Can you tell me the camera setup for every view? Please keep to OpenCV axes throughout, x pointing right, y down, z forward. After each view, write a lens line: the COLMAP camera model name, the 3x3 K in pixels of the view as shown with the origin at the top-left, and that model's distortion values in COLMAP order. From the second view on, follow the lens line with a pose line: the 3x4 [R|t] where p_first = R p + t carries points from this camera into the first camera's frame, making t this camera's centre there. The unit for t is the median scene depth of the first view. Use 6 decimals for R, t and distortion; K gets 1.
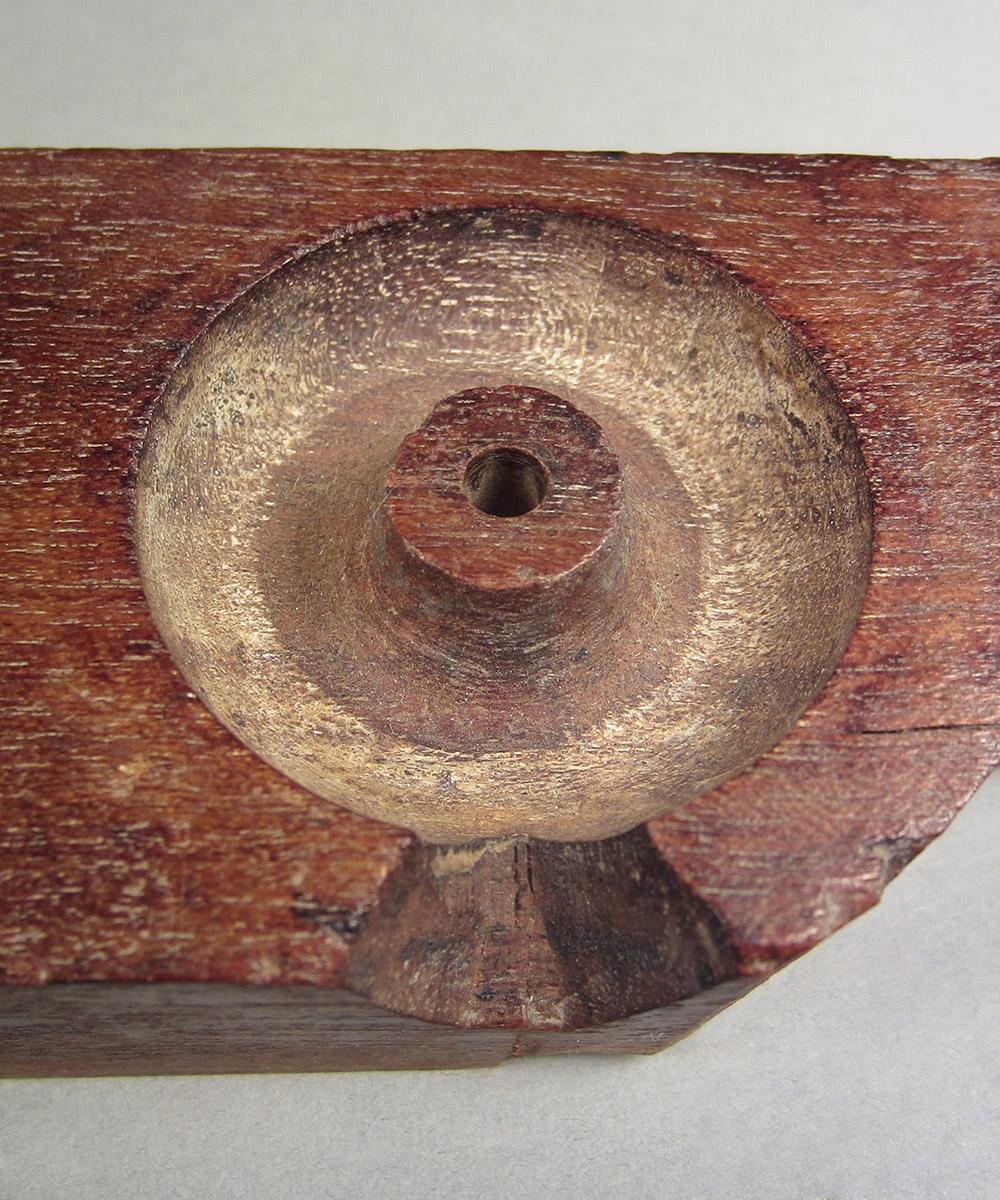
lens RADIAL K [[1141.2, 0, 501.8], [0, 1141.2, 600.4], [0, 0, 1]] dist [-0.003841, 0.000000]
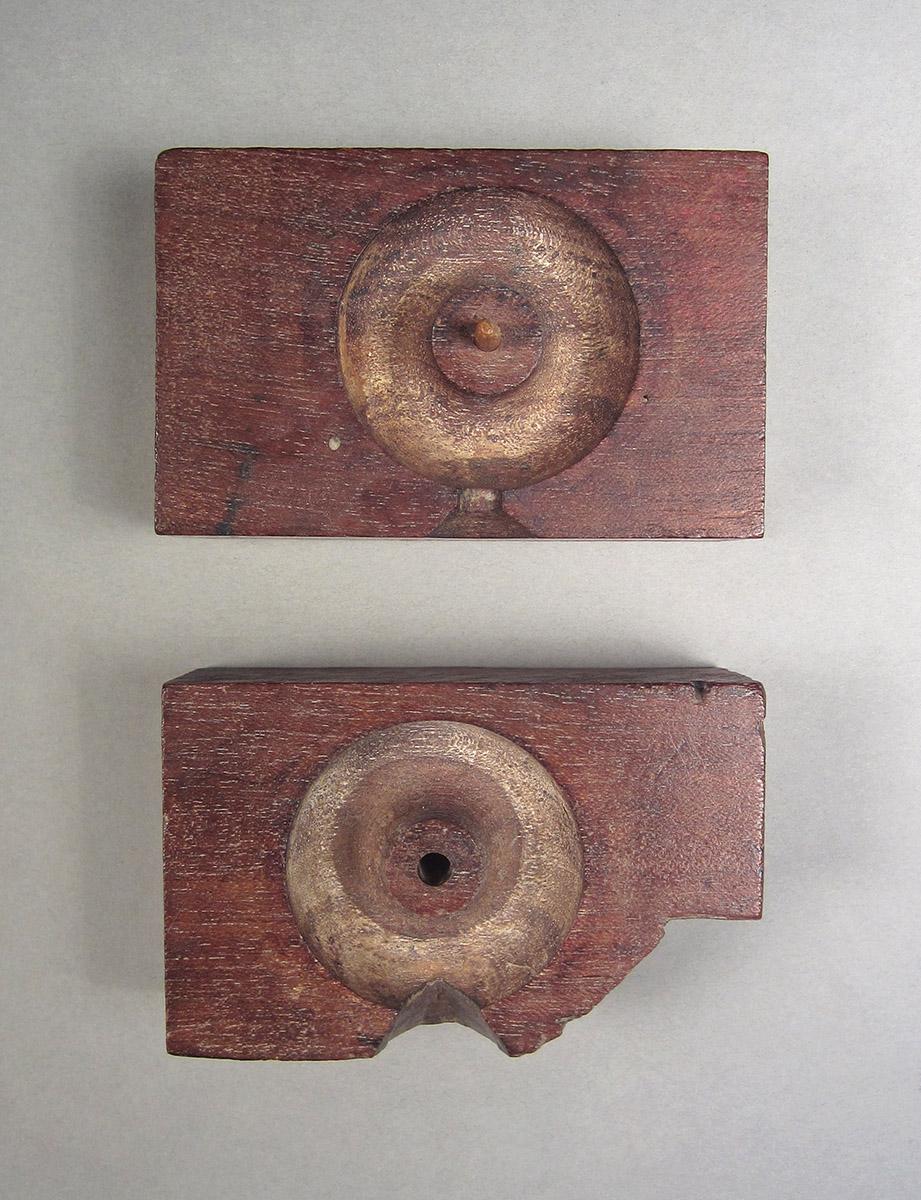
lens RADIAL K [[890.6, 0, 461.5], [0, 890.6, 599.9], [0, 0, 1]] dist [0.002130, 0.000150]
pose [[0.999444, 0.024184, -0.022943, 0.087399], [-0.011452, 0.895453, 0.445009, -1.420186], [0.031306, -0.444499, 0.895232, -0.438725]]
